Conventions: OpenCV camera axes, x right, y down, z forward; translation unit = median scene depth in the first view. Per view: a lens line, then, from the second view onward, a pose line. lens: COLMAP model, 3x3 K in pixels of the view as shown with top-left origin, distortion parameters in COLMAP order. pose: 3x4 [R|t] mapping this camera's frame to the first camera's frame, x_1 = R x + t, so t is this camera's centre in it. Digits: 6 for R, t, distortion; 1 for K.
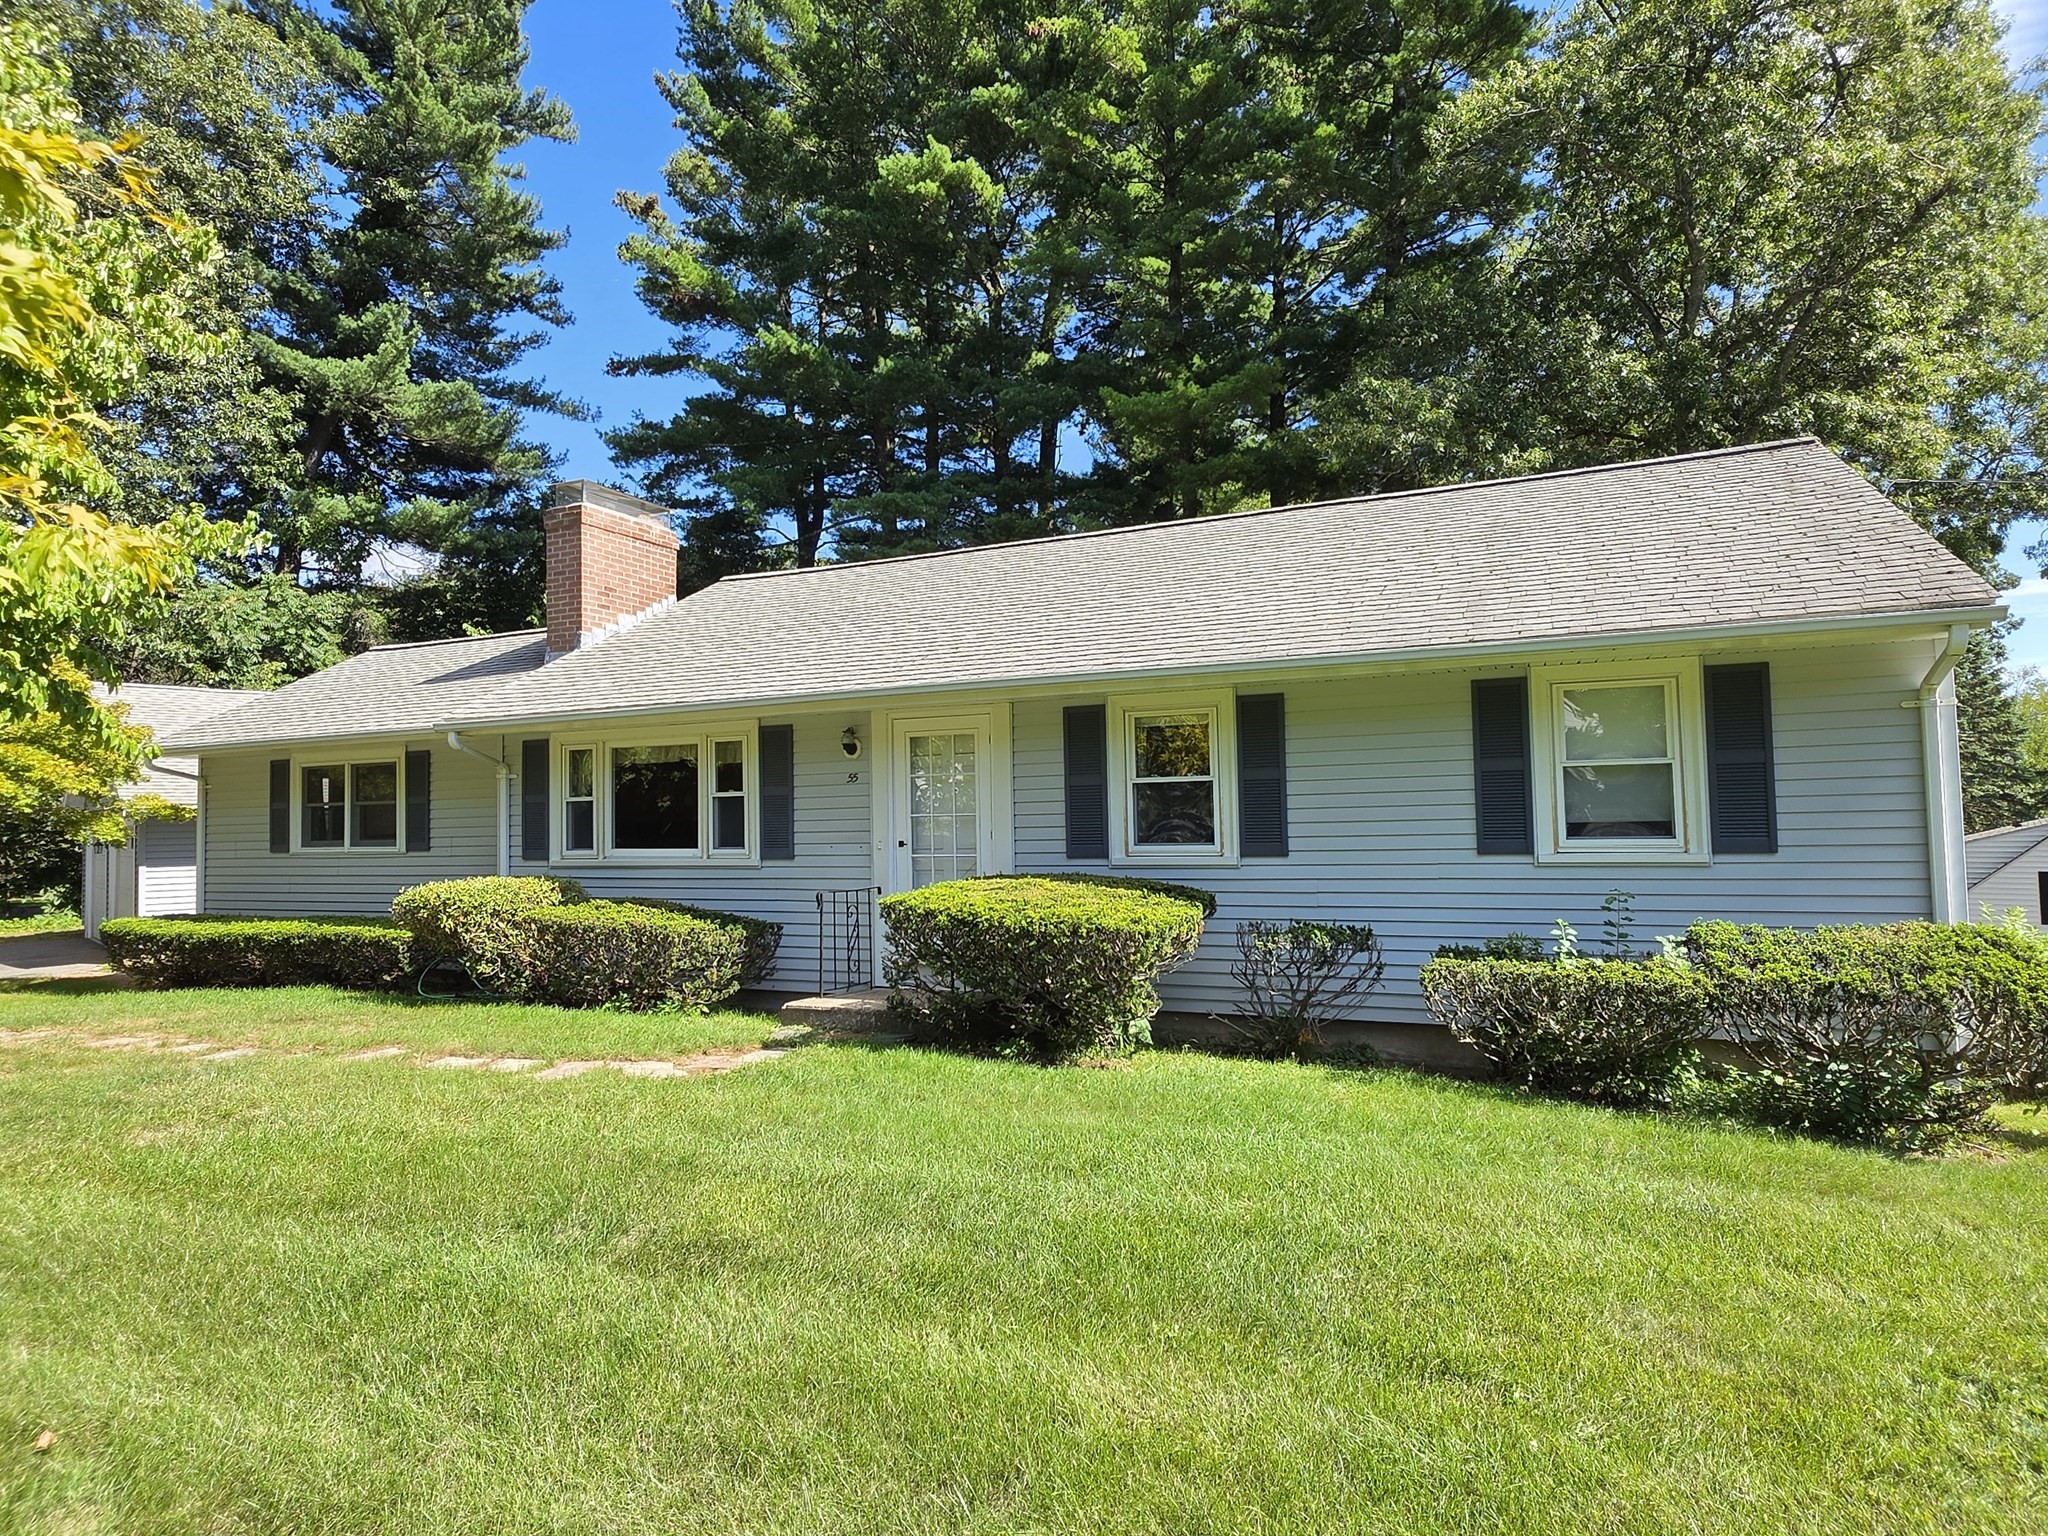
lens RADIAL K [[1168.2, 0, 1014.2], [0, 1168.2, 765.9], [0, 0, 1]] dist [-0.002312, -0.000254]
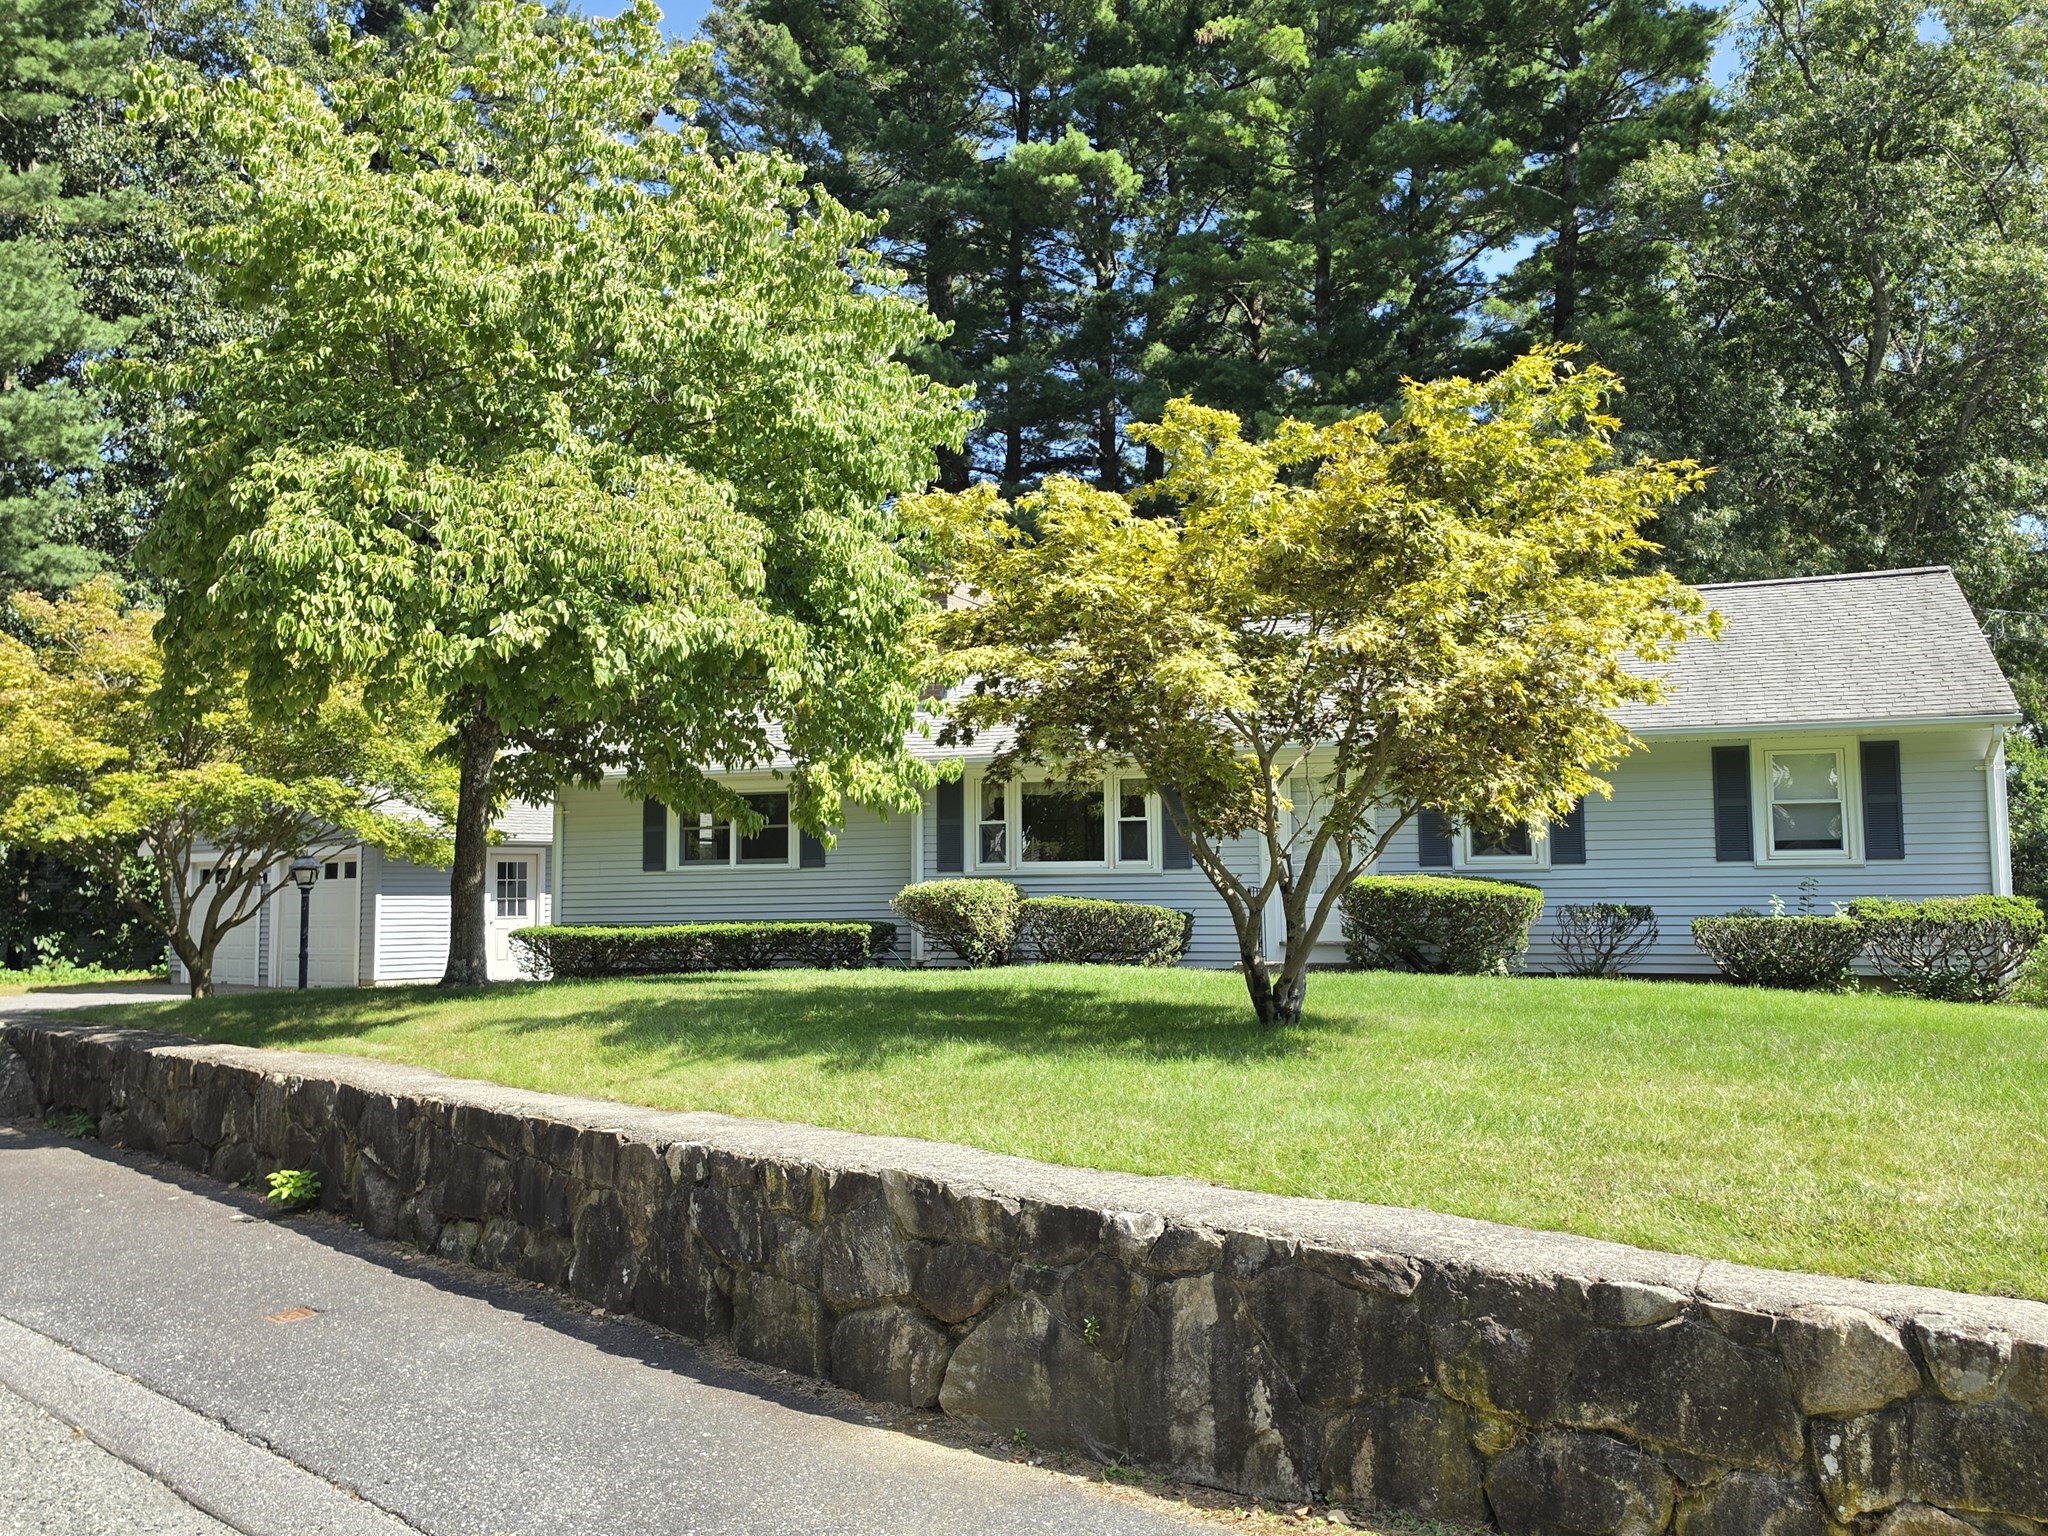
lens RADIAL K [[1705.6, 0, 1029.1], [0, 1705.6, 765.0], [0, 0, 1]] dist [0.028961, -0.016651]
pose [[0.998304, 0.018783, 0.055107, -0.623511], [-0.016773, 0.999185, -0.036714, 0.047452], [-0.055751, 0.035727, 0.997805, -1.183070]]
